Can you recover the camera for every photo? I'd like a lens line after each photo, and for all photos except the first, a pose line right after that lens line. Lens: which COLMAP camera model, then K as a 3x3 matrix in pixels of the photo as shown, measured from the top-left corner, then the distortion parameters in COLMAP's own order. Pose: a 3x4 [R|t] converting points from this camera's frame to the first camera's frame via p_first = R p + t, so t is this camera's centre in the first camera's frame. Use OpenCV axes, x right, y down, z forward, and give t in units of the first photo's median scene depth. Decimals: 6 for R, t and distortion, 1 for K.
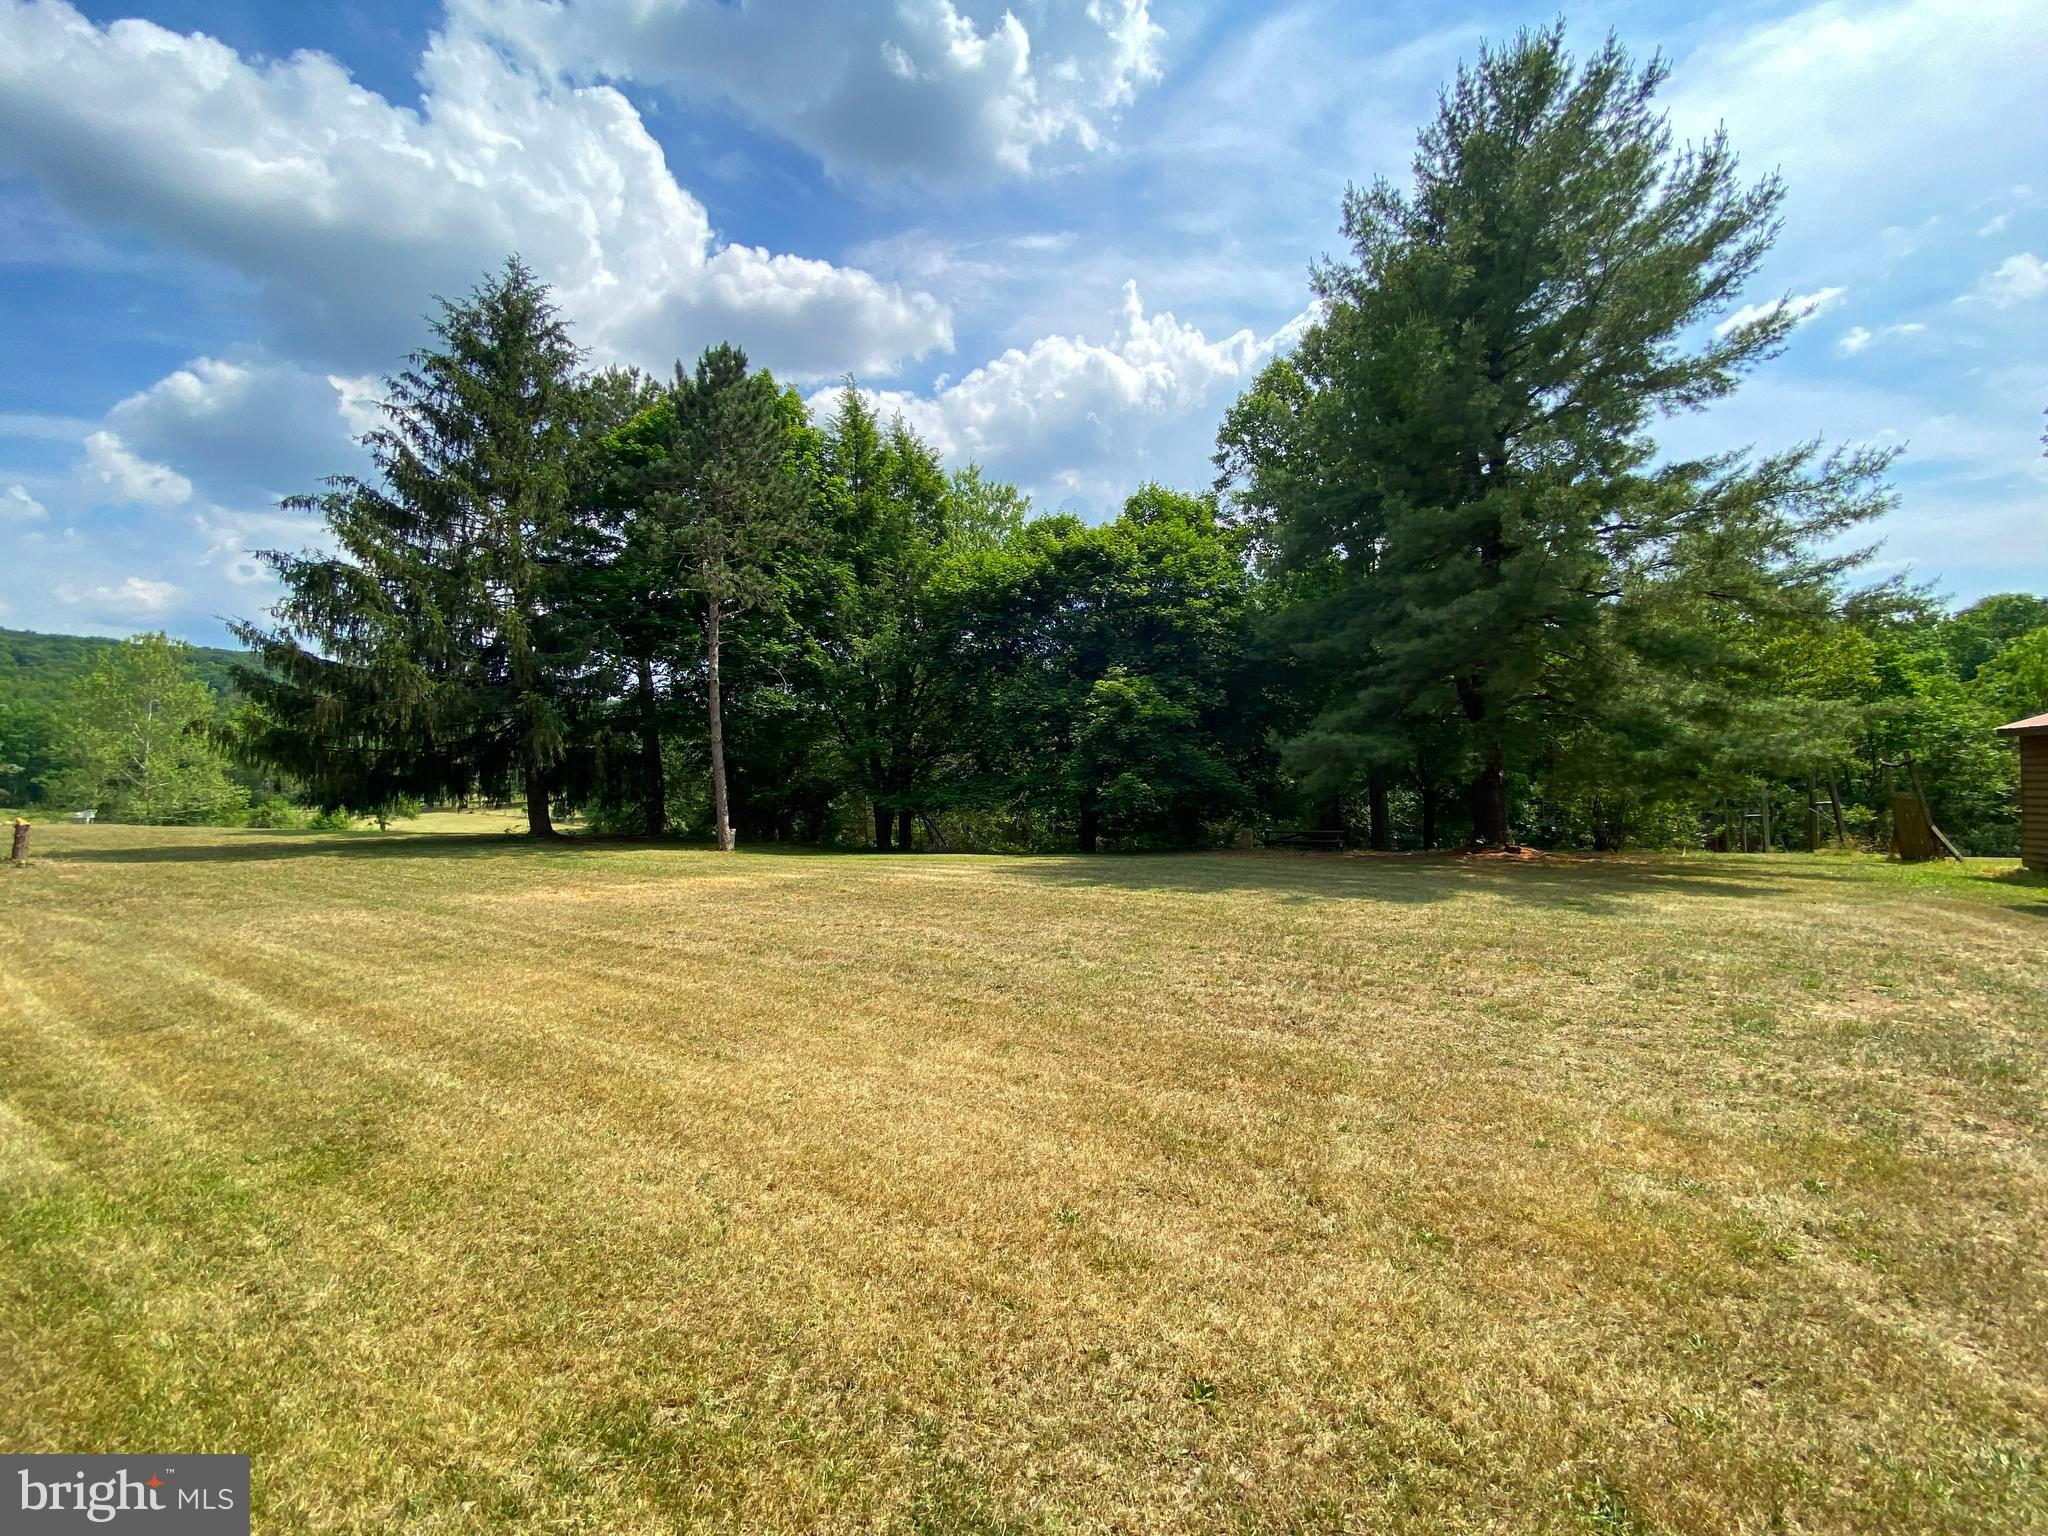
lens RADIAL K [[828.8, 0, 1032.4], [0, 828.8, 767.5], [0, 0, 1]] dist [-0.008347, -0.004335]
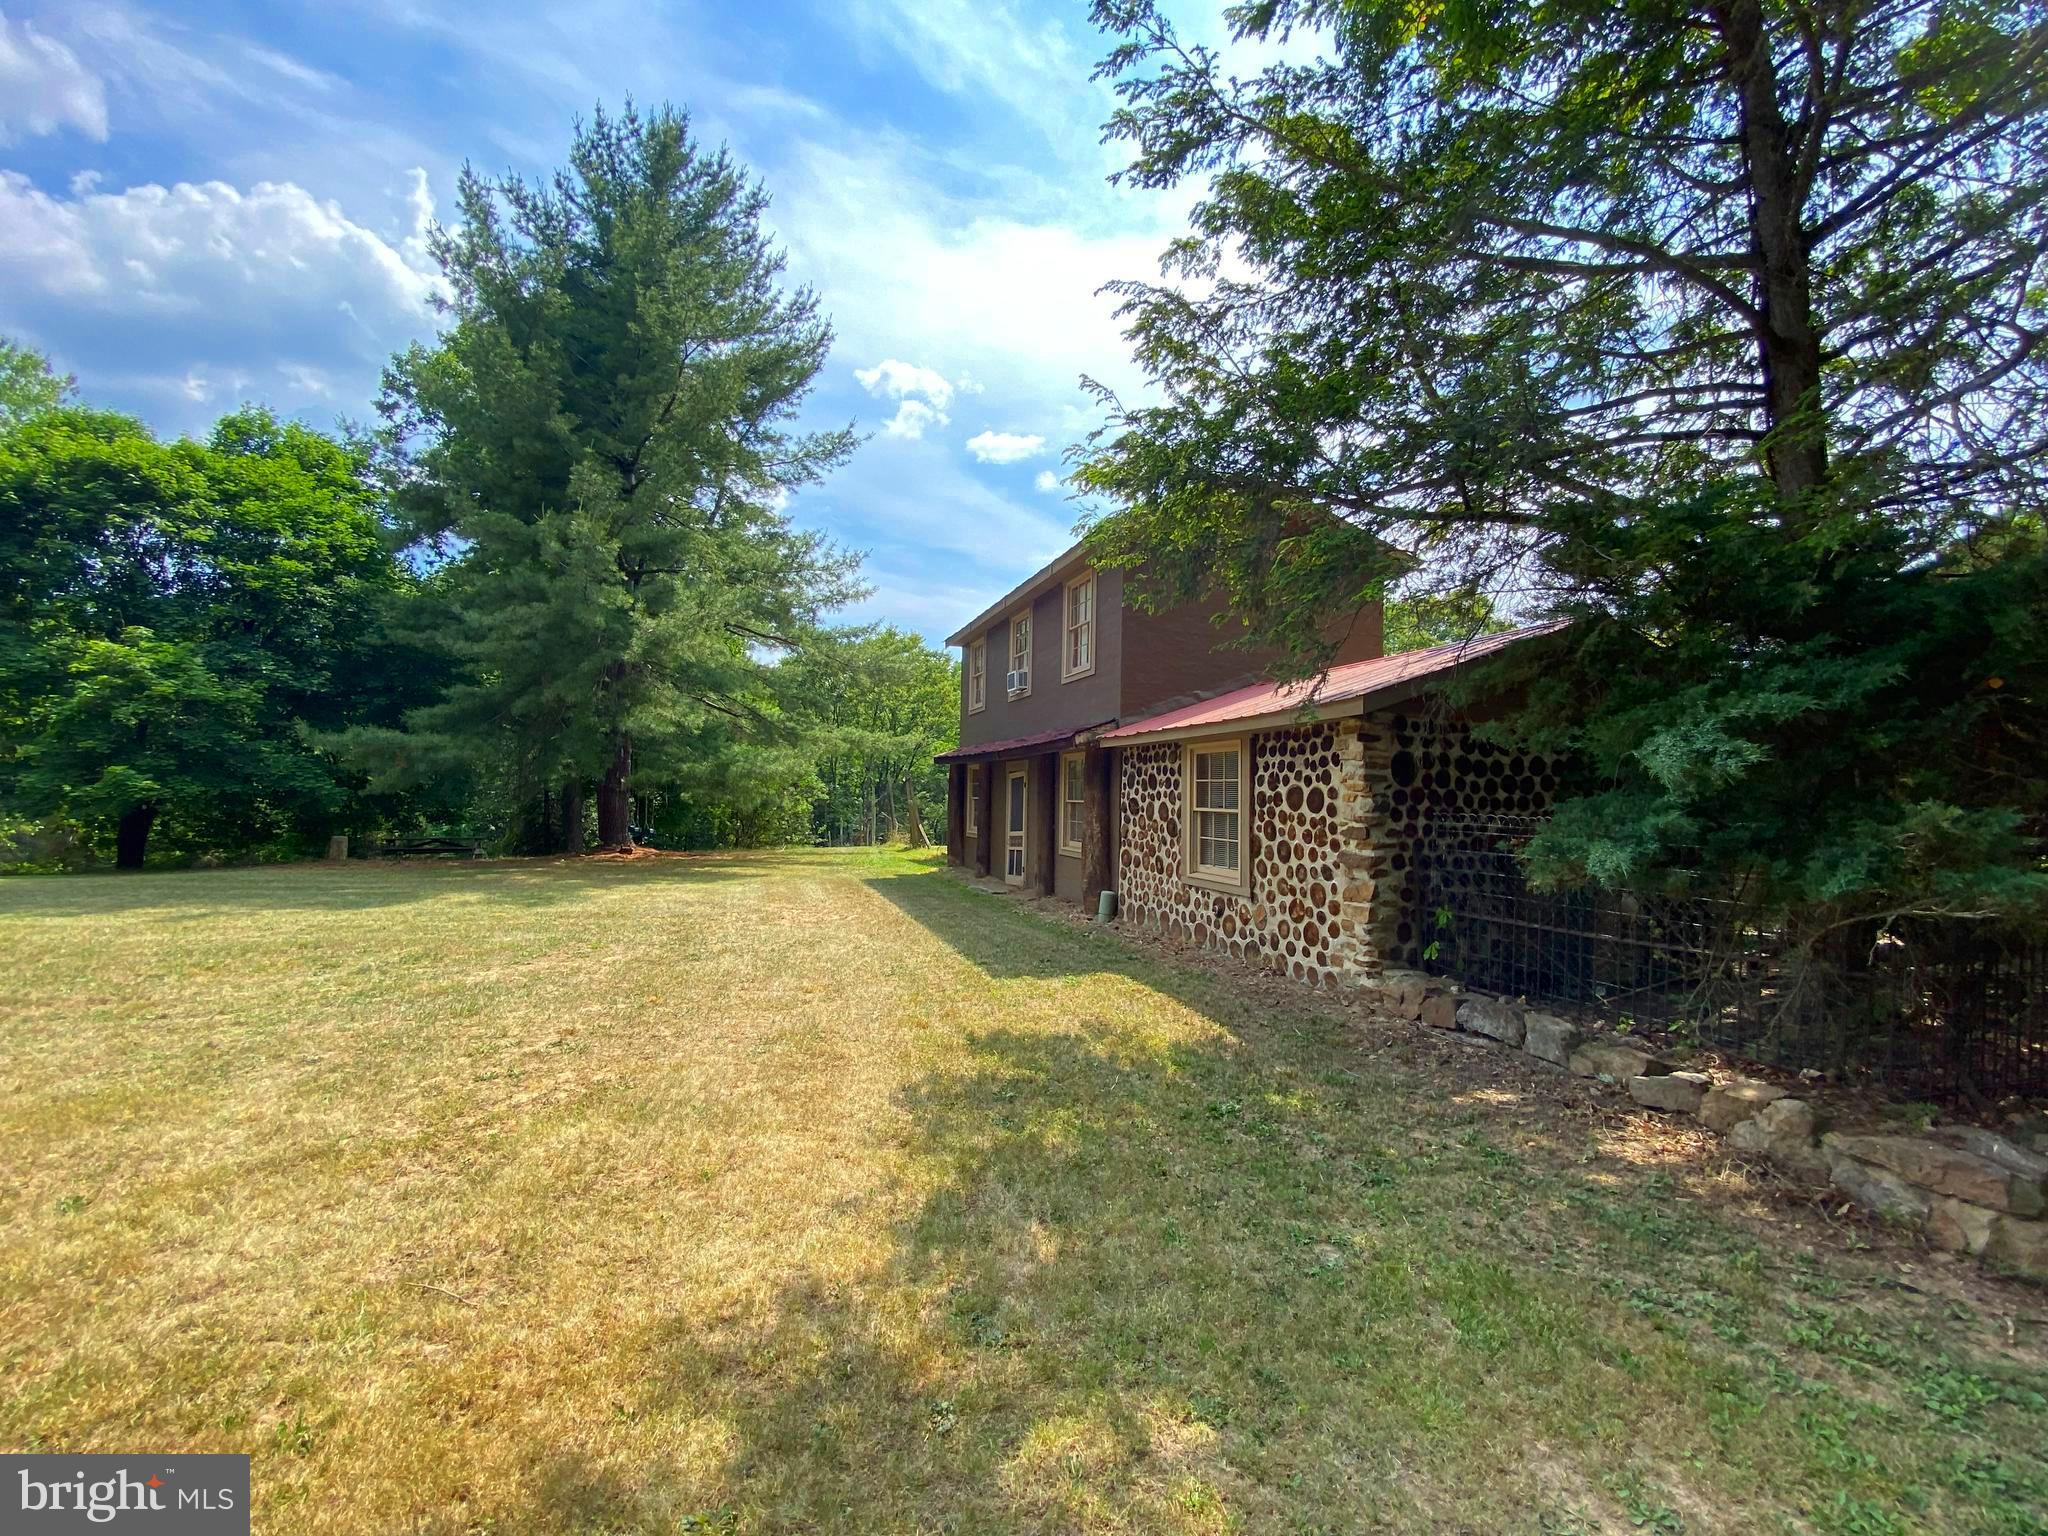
lens RADIAL K [[828.8, 0, 1014.1], [0, 828.8, 771.5], [0, 0, 1]] dist [-0.008347, -0.004335]
pose [[0.716927, 0.035143, 0.696262, 0.287552], [-0.033386, 0.999313, -0.016063, -0.004610], [-0.696349, -0.011729, 0.717608, -0.188069]]
